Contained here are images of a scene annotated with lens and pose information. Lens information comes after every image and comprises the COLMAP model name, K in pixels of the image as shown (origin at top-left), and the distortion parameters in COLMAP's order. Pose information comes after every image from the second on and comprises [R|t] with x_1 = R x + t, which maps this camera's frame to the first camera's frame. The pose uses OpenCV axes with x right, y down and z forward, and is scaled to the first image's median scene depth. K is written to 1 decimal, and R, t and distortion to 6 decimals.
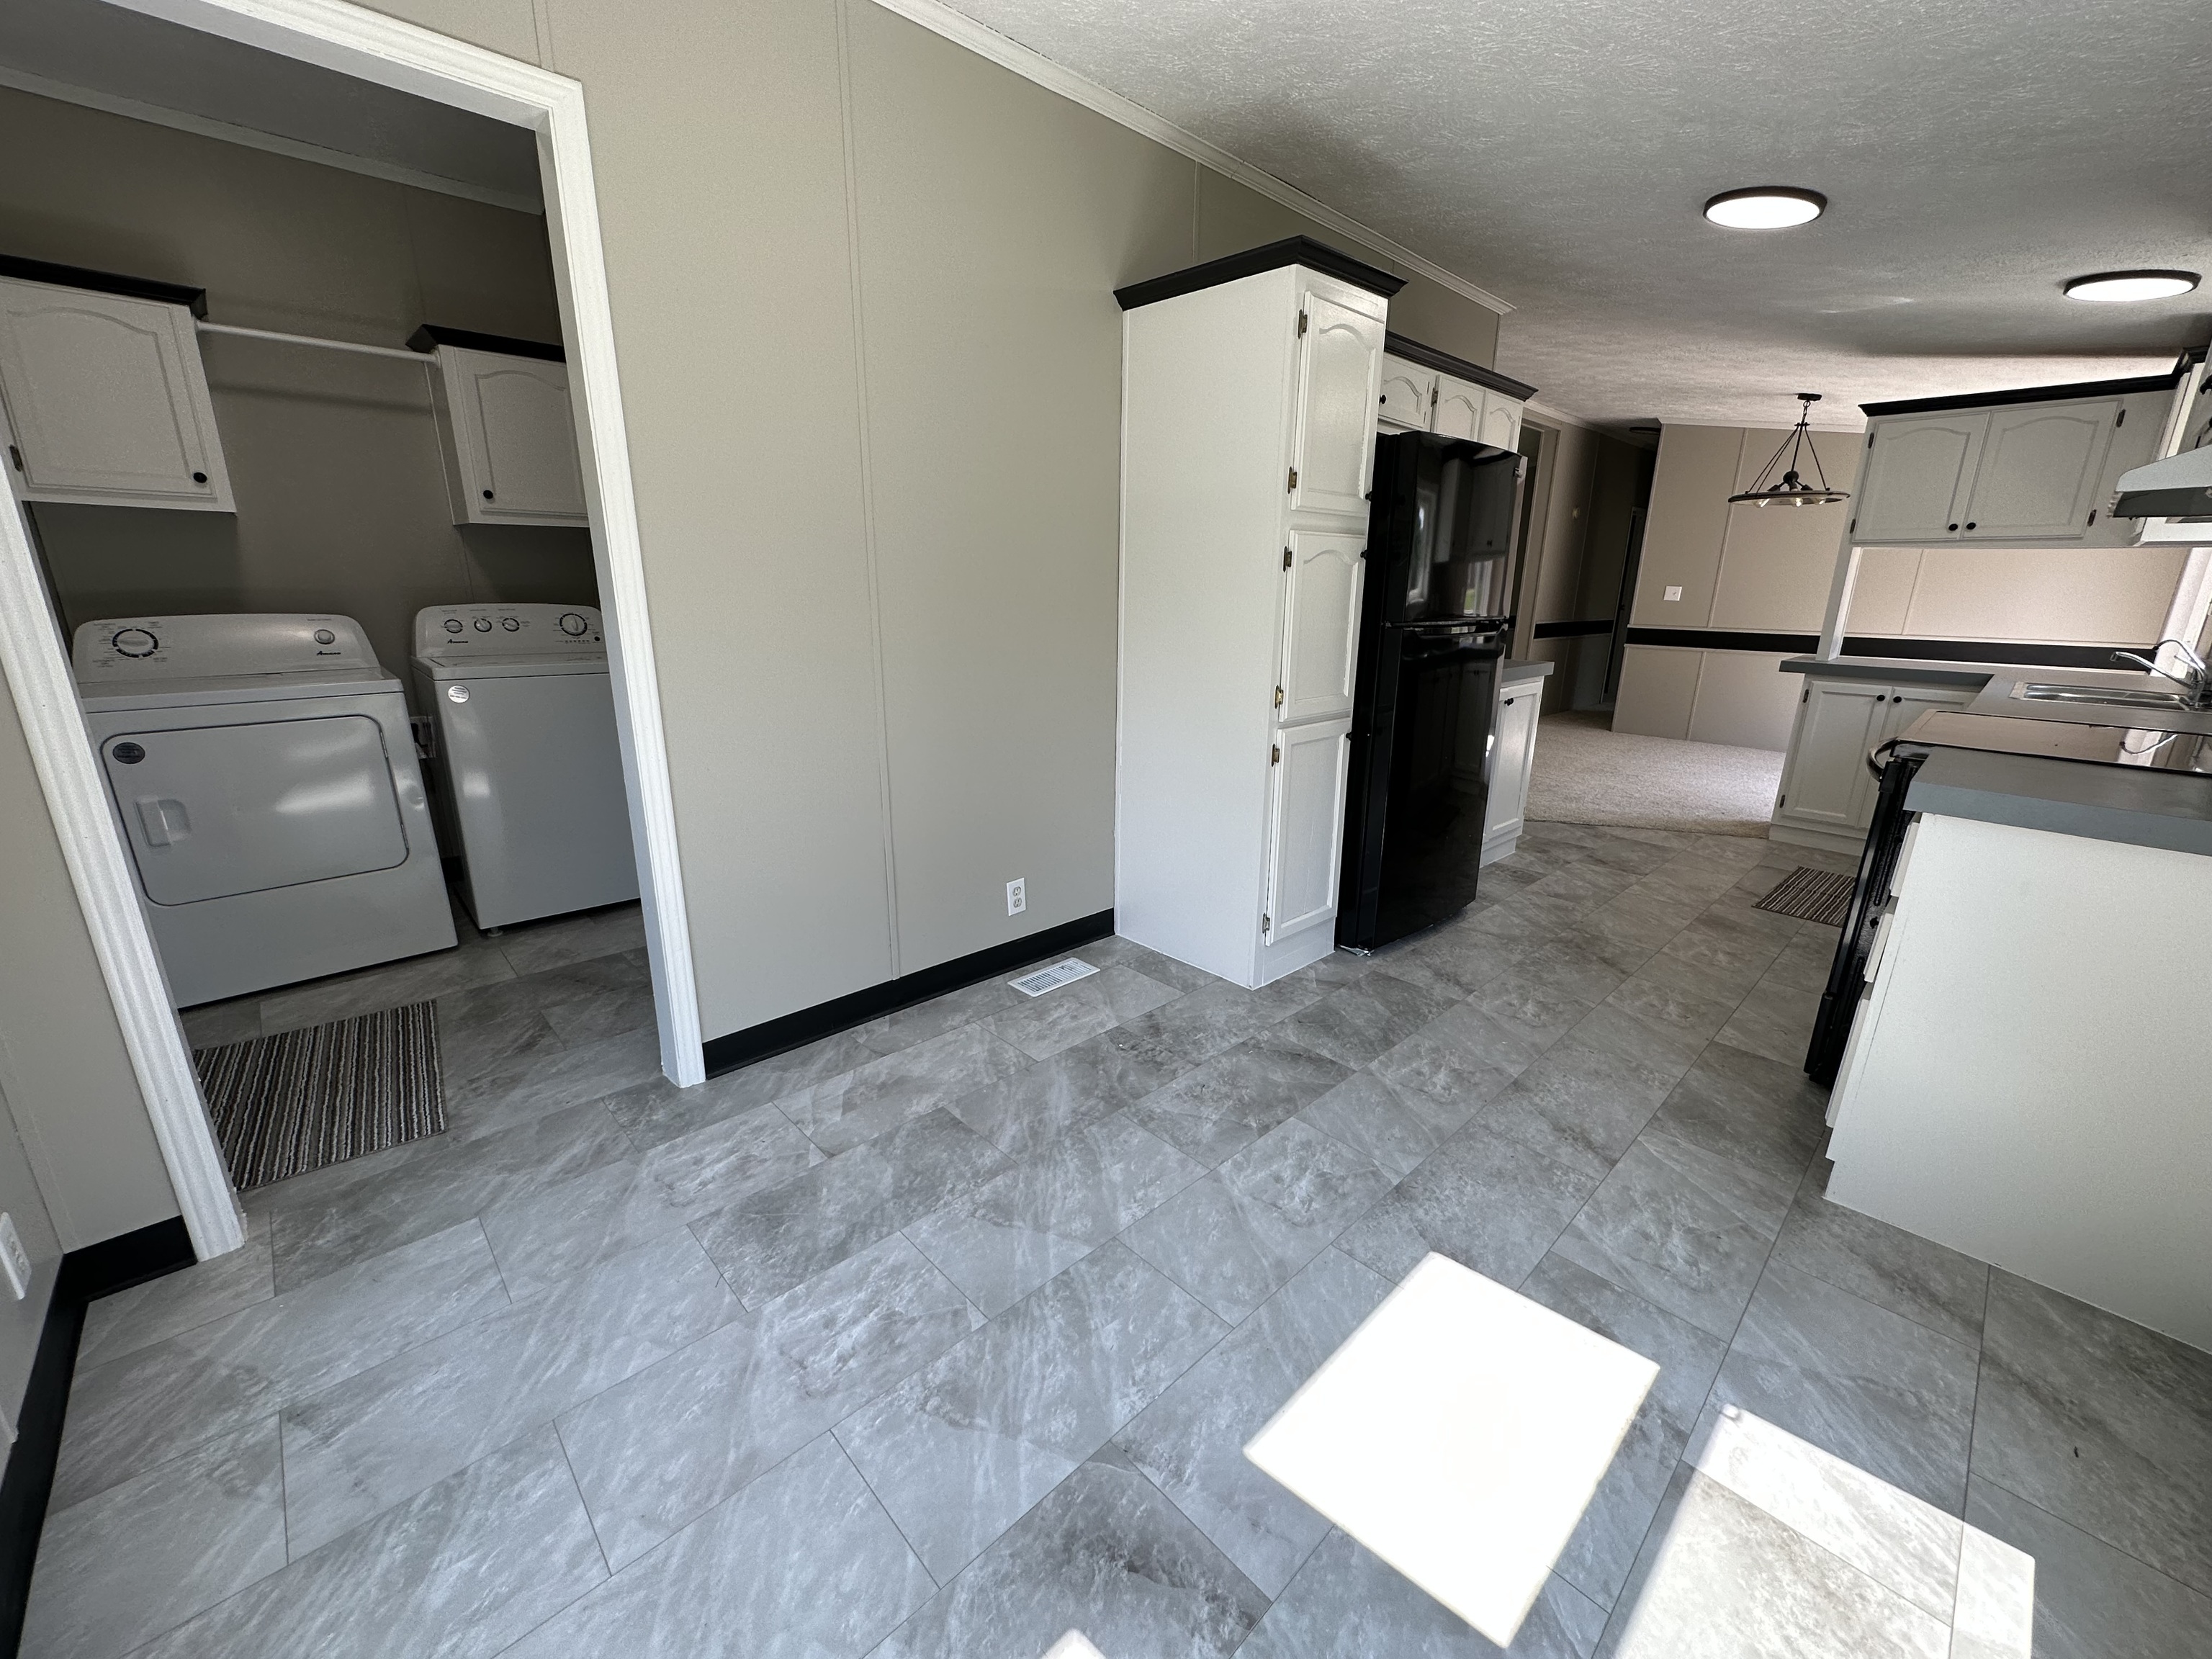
lens RADIAL K [[880.6, 0, 1106.0], [0, 880.6, 829.5], [0, 0, 1]] dist [-0.003994, 0.000522]
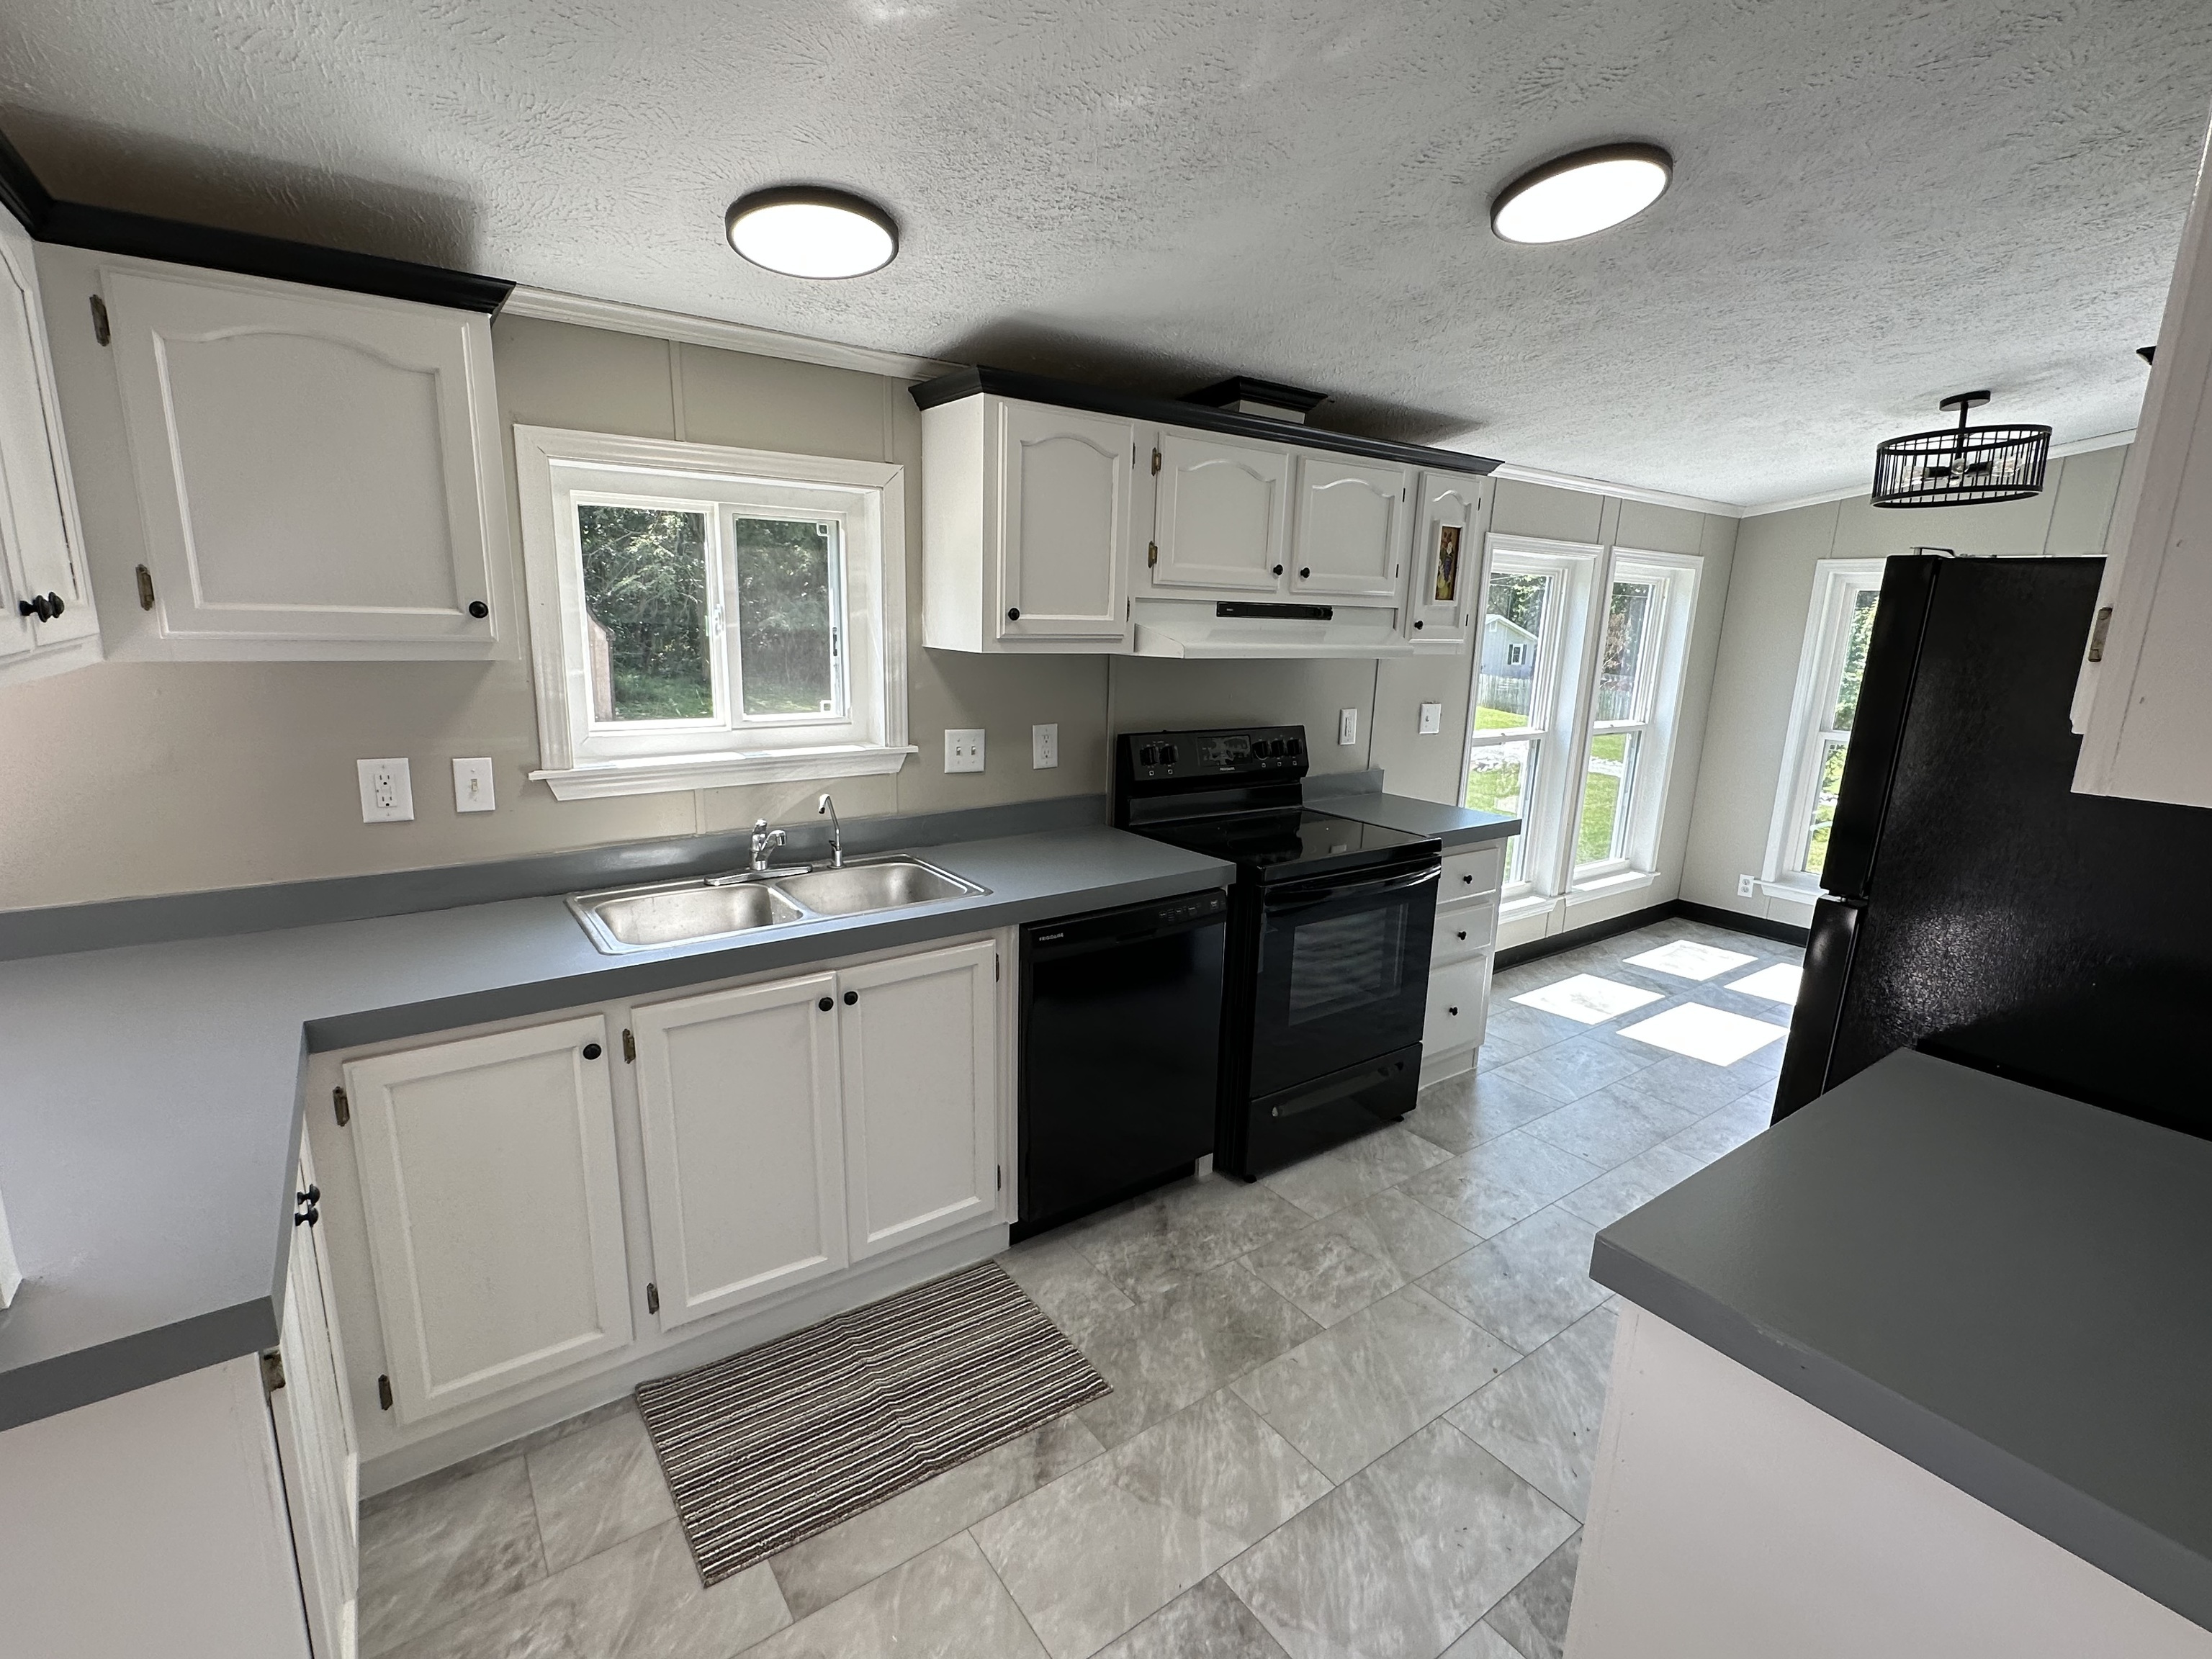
lens RADIAL K [[1020.2, 0, 1106.0], [0, 1020.2, 829.5], [0, 0, 1]] dist [-0.000683, 0.000160]
pose [[-0.990151, -0.071564, 0.120328, 0.812316], [-0.006687, 0.882674, 0.469938, -0.549592], [-0.139841, 0.464506, -0.874459, 1.597003]]
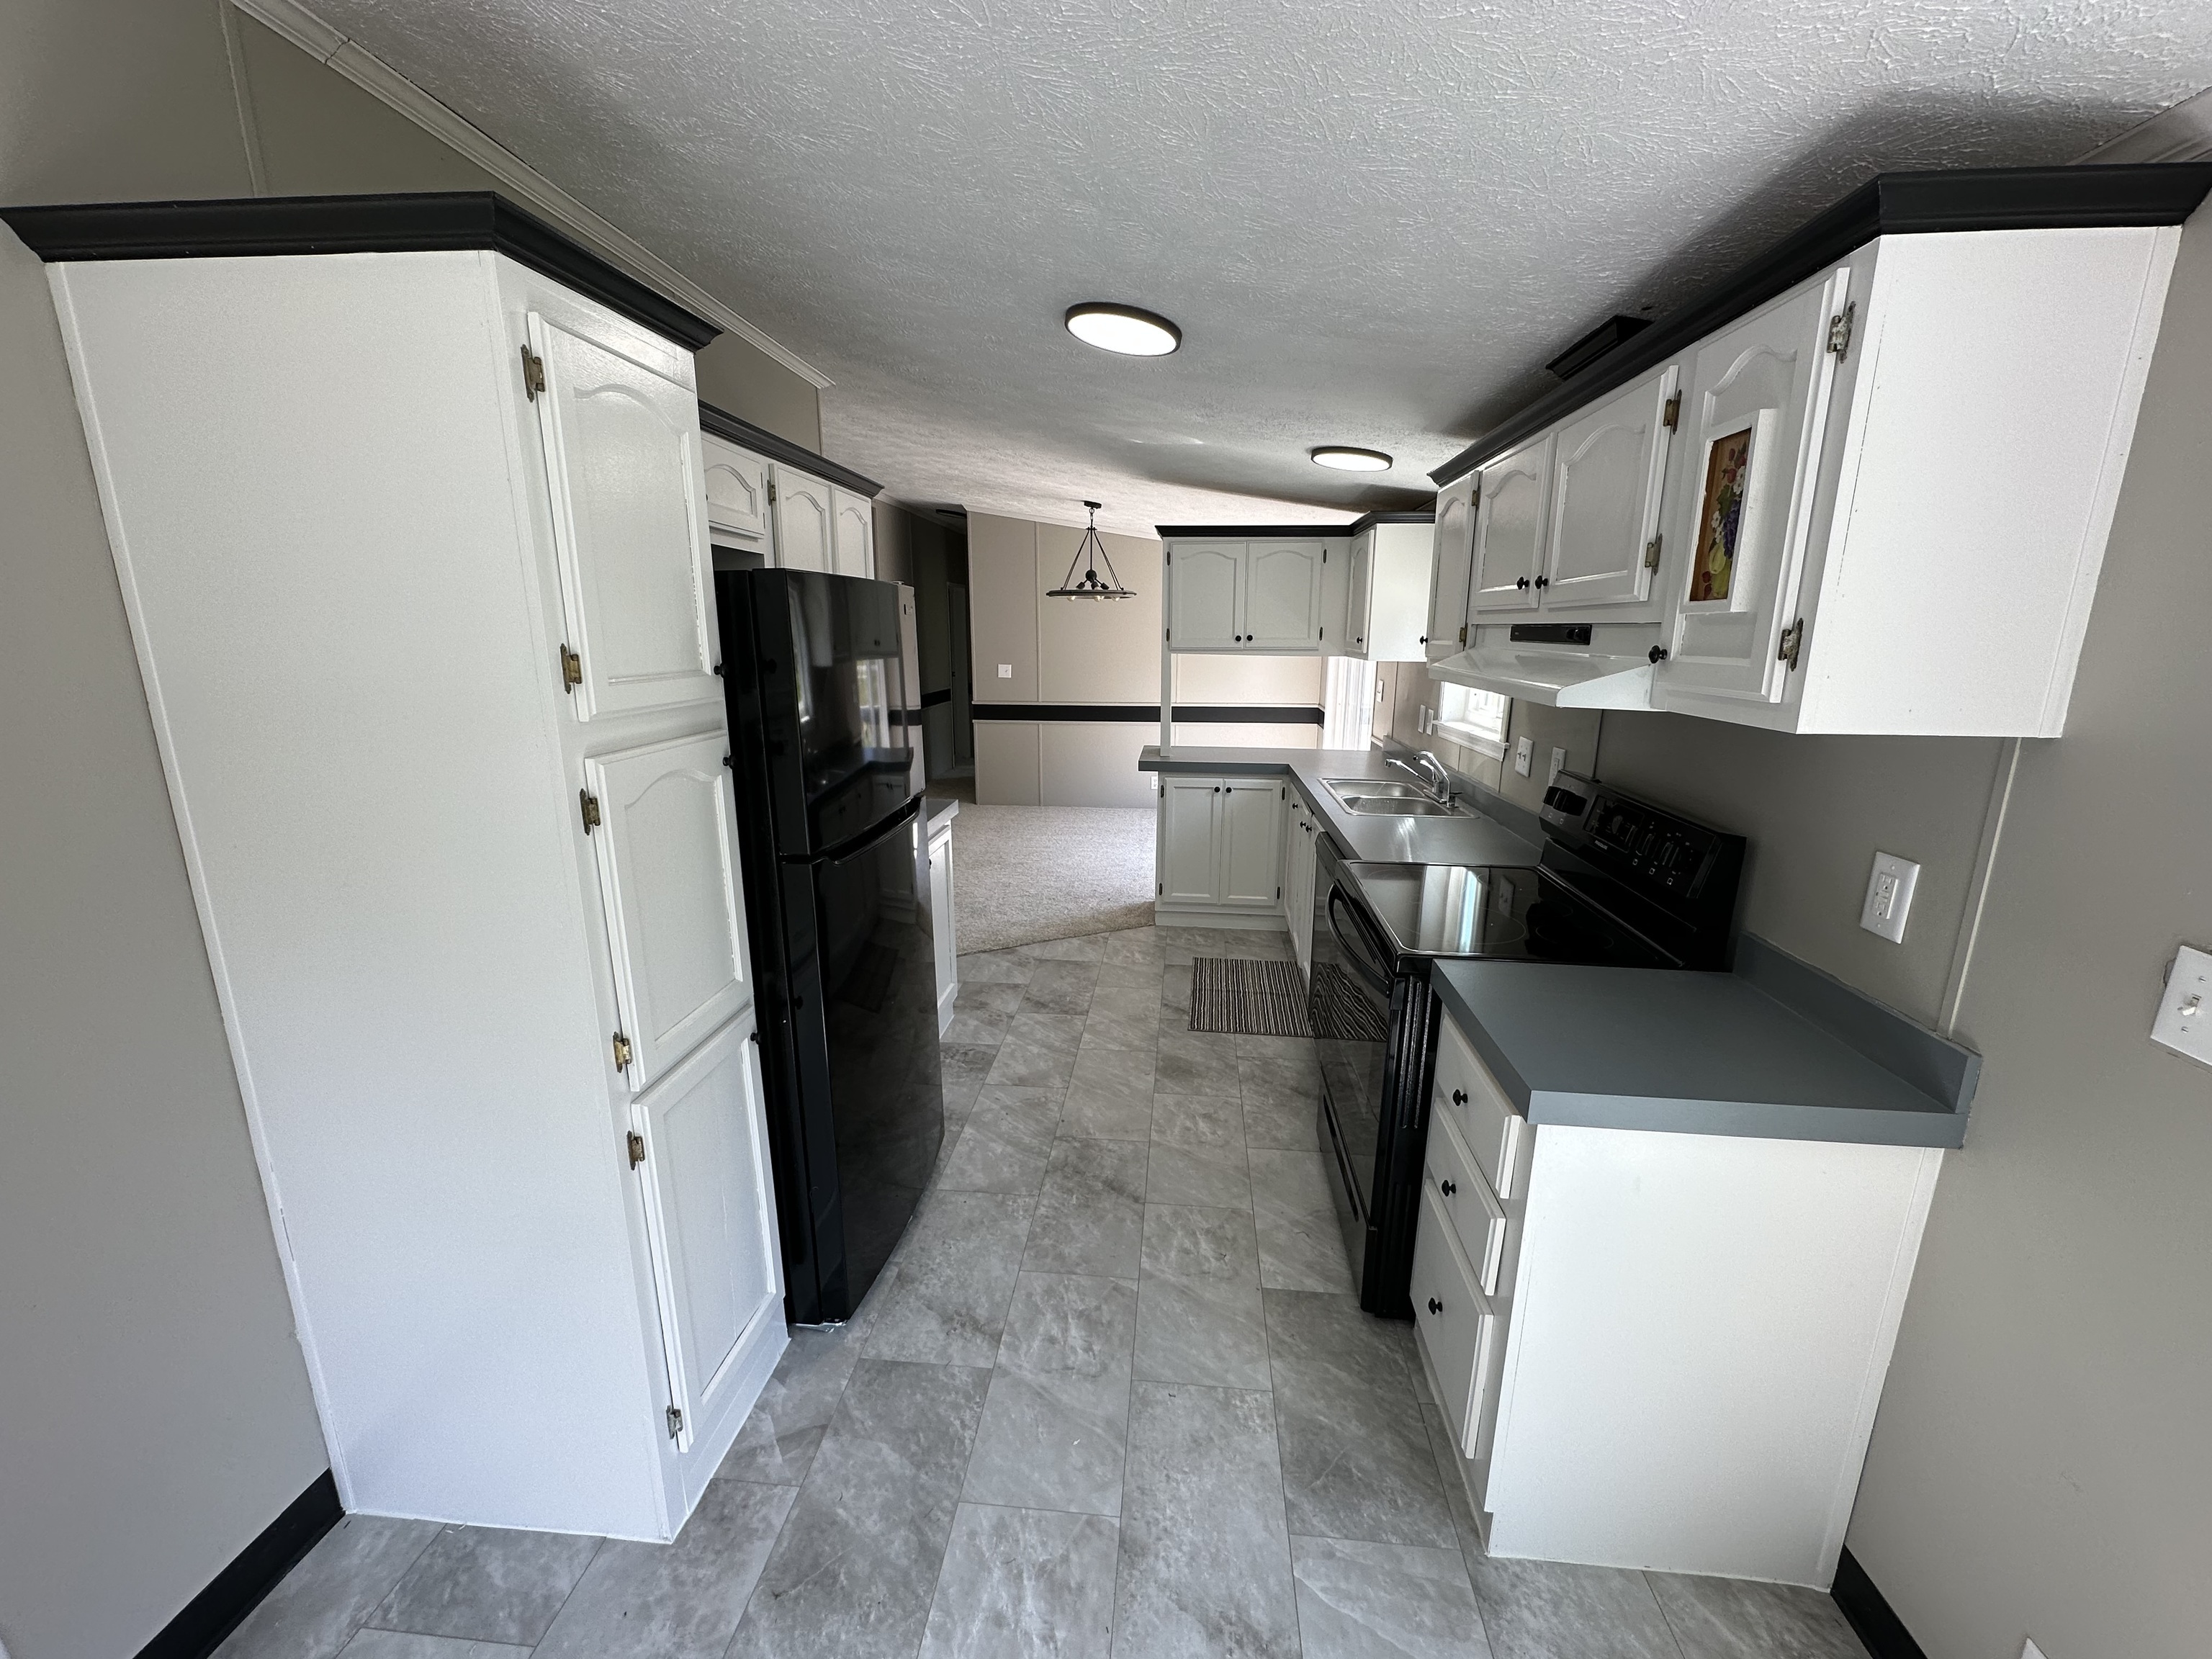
lens RADIAL K [[880.6, 0, 1106.0], [0, 880.6, 829.5], [0, 0, 1]] dist [-0.003994, 0.000522]
pose [[0.752924, -0.155467, 0.639481, 0.081256], [0.184160, 0.982649, 0.022067, -0.202400], [-0.631816, 0.101152, 0.768490, 0.325217]]
